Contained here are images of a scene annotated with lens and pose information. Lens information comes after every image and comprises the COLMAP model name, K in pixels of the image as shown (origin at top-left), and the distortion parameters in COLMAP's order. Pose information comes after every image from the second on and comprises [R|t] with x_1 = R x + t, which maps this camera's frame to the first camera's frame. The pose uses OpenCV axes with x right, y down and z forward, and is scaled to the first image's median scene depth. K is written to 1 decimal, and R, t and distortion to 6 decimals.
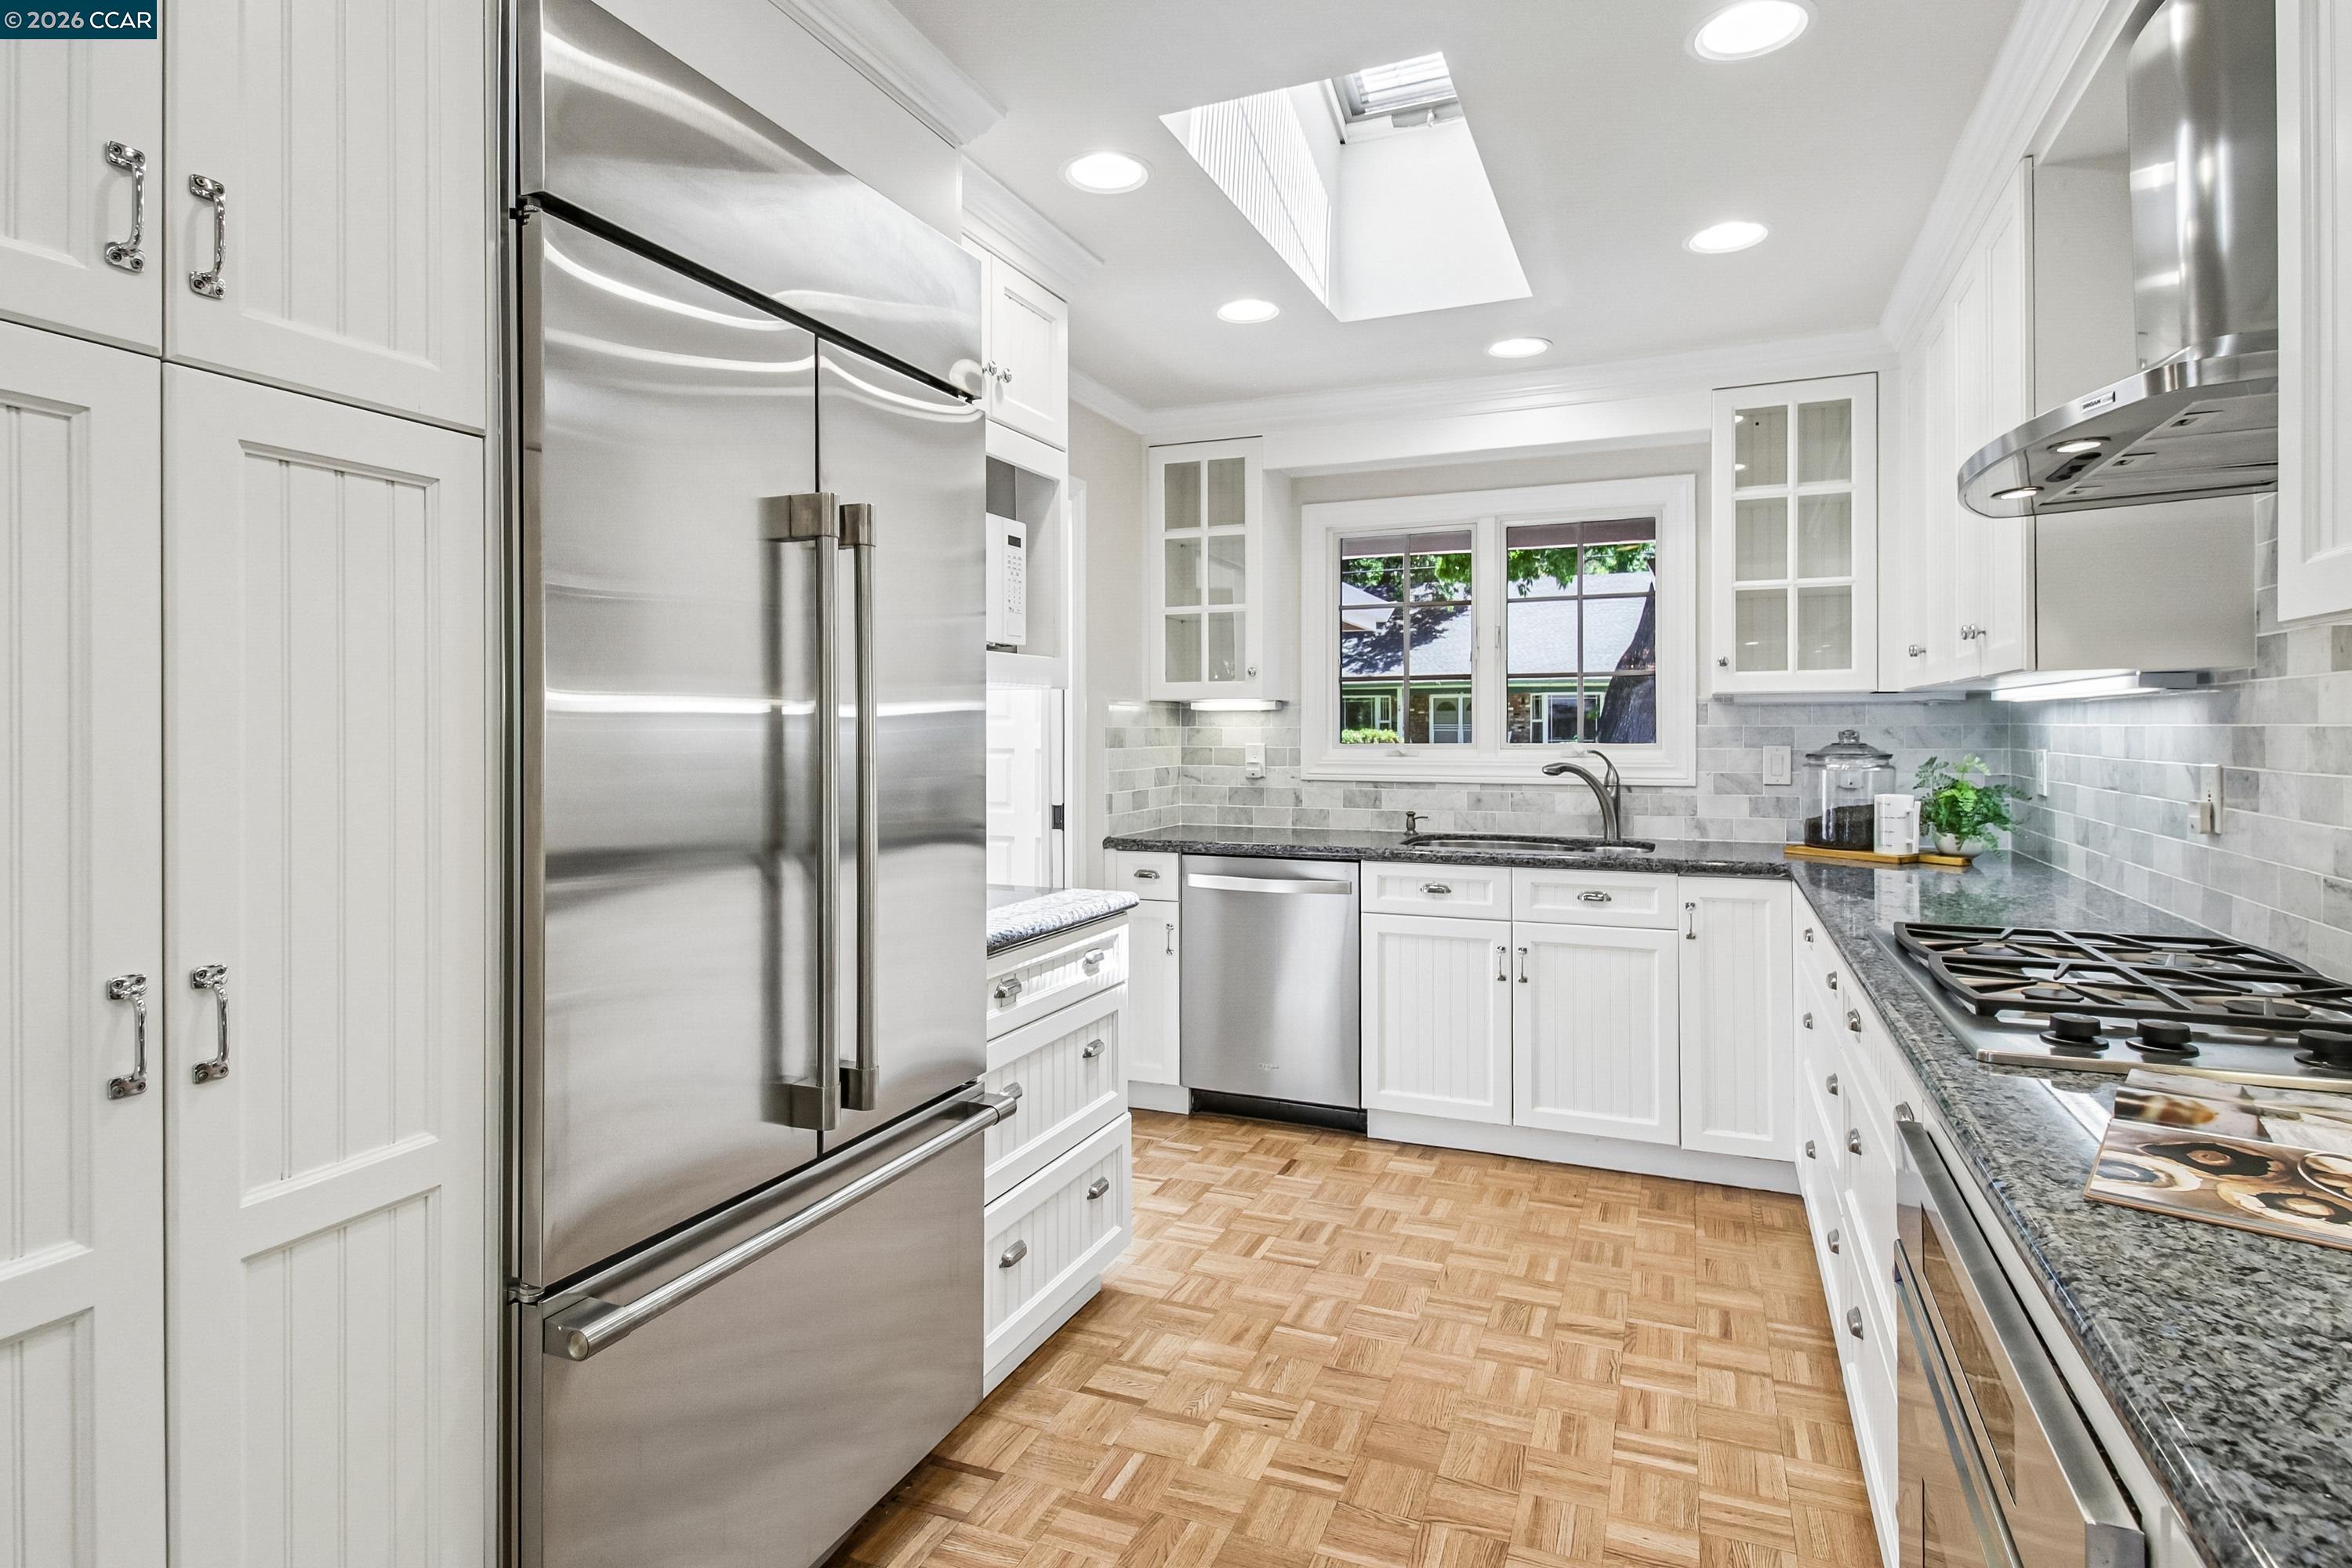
lens RADIAL K [[1226.6, 0, 1181.6], [0, 1226.6, 730.7], [0, 0, 1]] dist [0.021883, -0.015255]
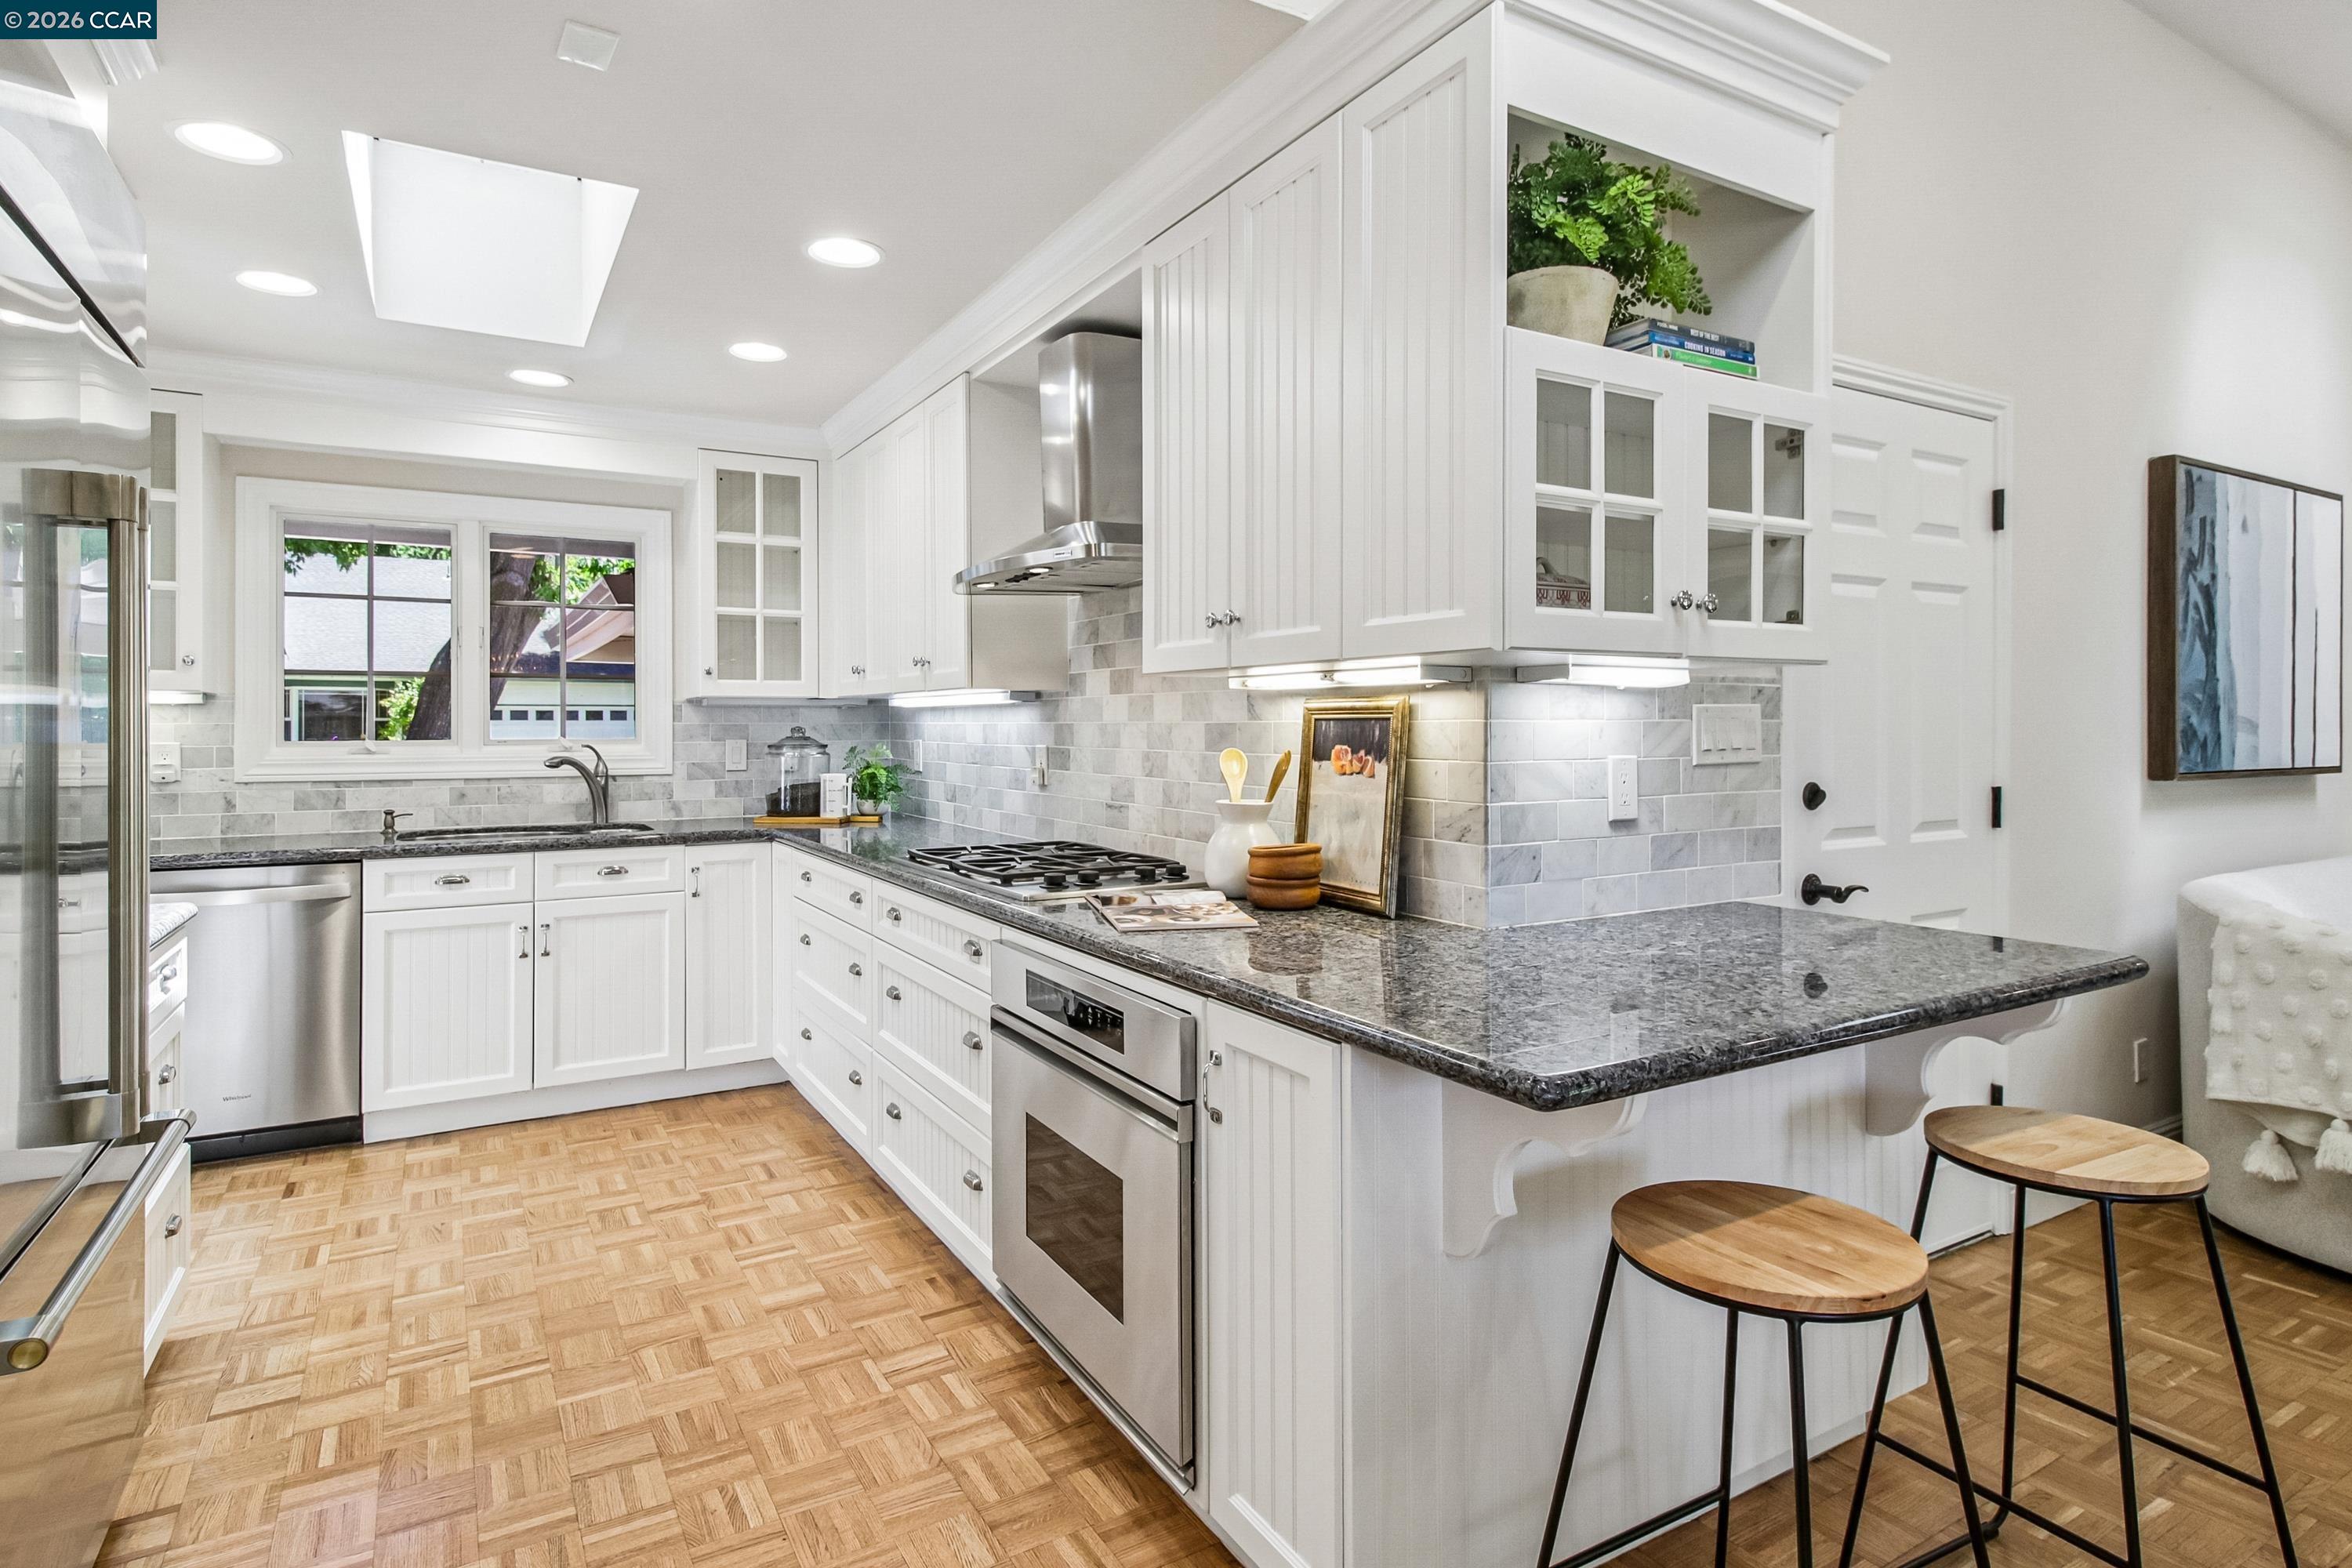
lens RADIAL K [[1218.2, 0, 1178.5], [0, 1218.2, 716.4], [0, 0, 1]] dist [0.025048, -0.016510]
pose [[0.599188, 0.007622, 0.800572, -0.279028], [0.001402, 0.999943, -0.010570, 0.003166], [-0.800607, 0.007456, 0.599143, -0.118552]]
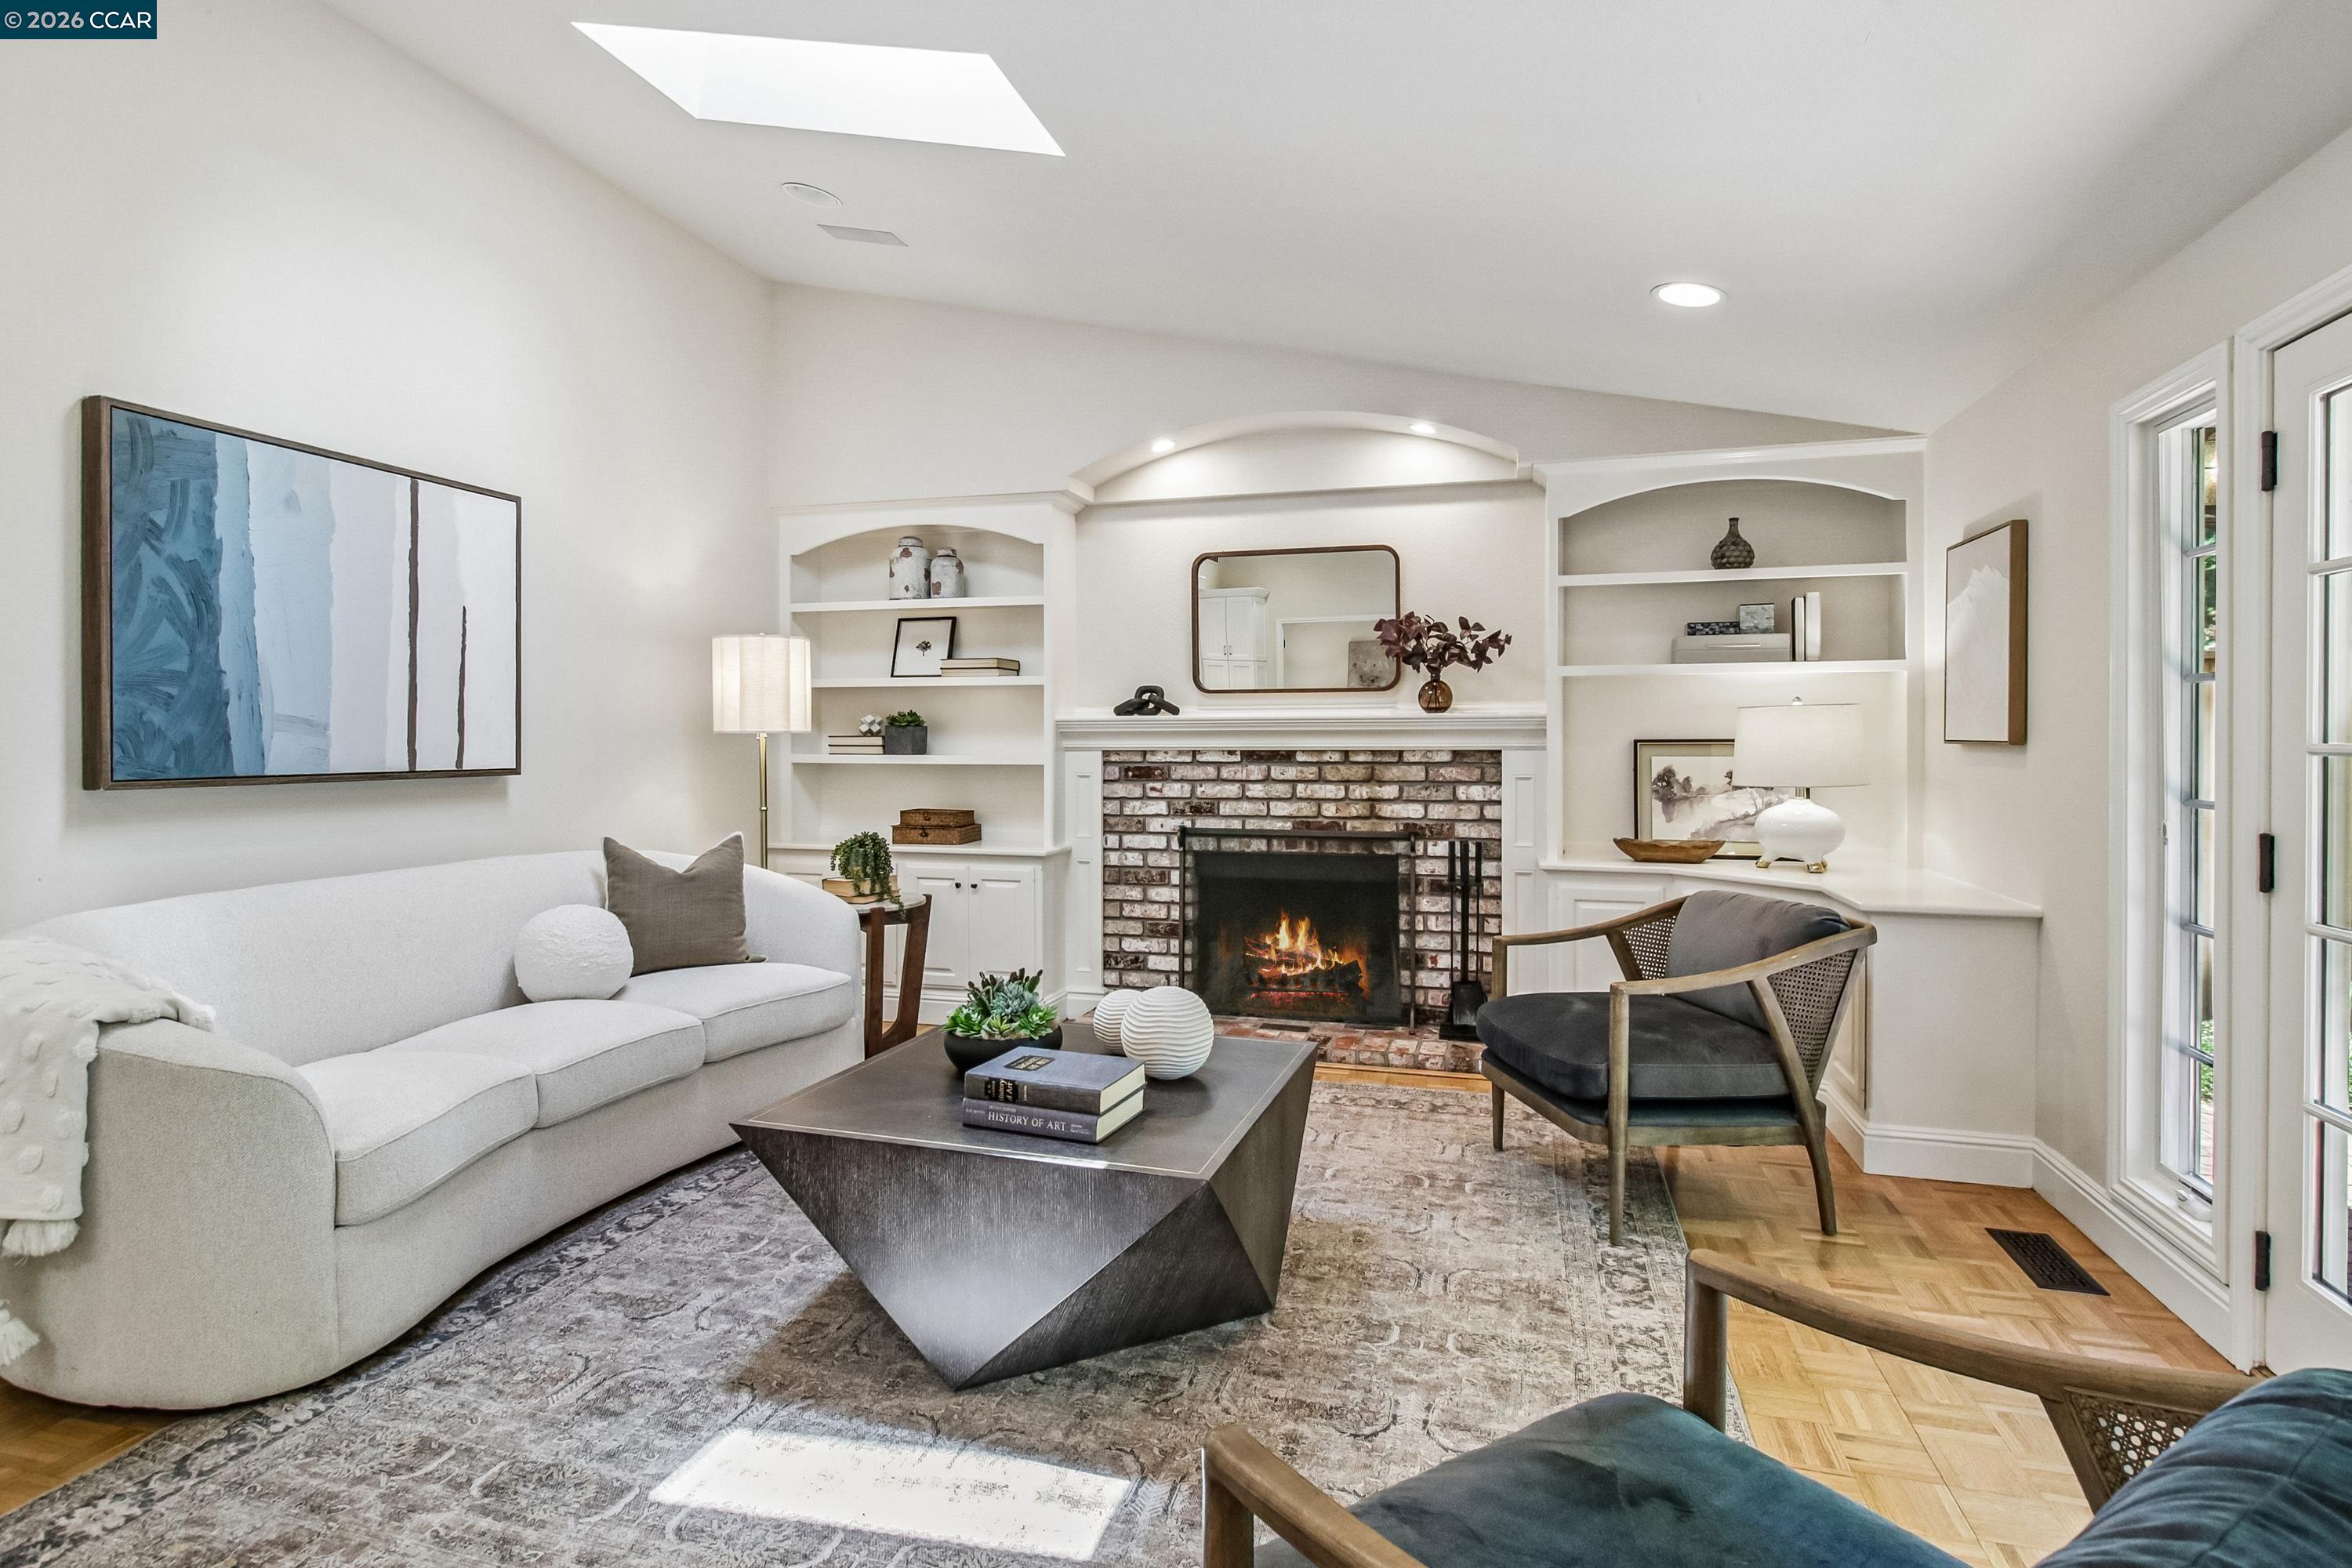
lens RADIAL K [[1196.2, 0, 1169.1], [0, 1196.2, 746.5], [0, 0, 1]] dist [0.021450, -0.014963]
pose [[-0.115334, -0.005706, 0.993310, 0.118215], [0.002232, 0.999979, 0.006003, 0.013776], [-0.993324, 0.002909, -0.115318, -0.796239]]
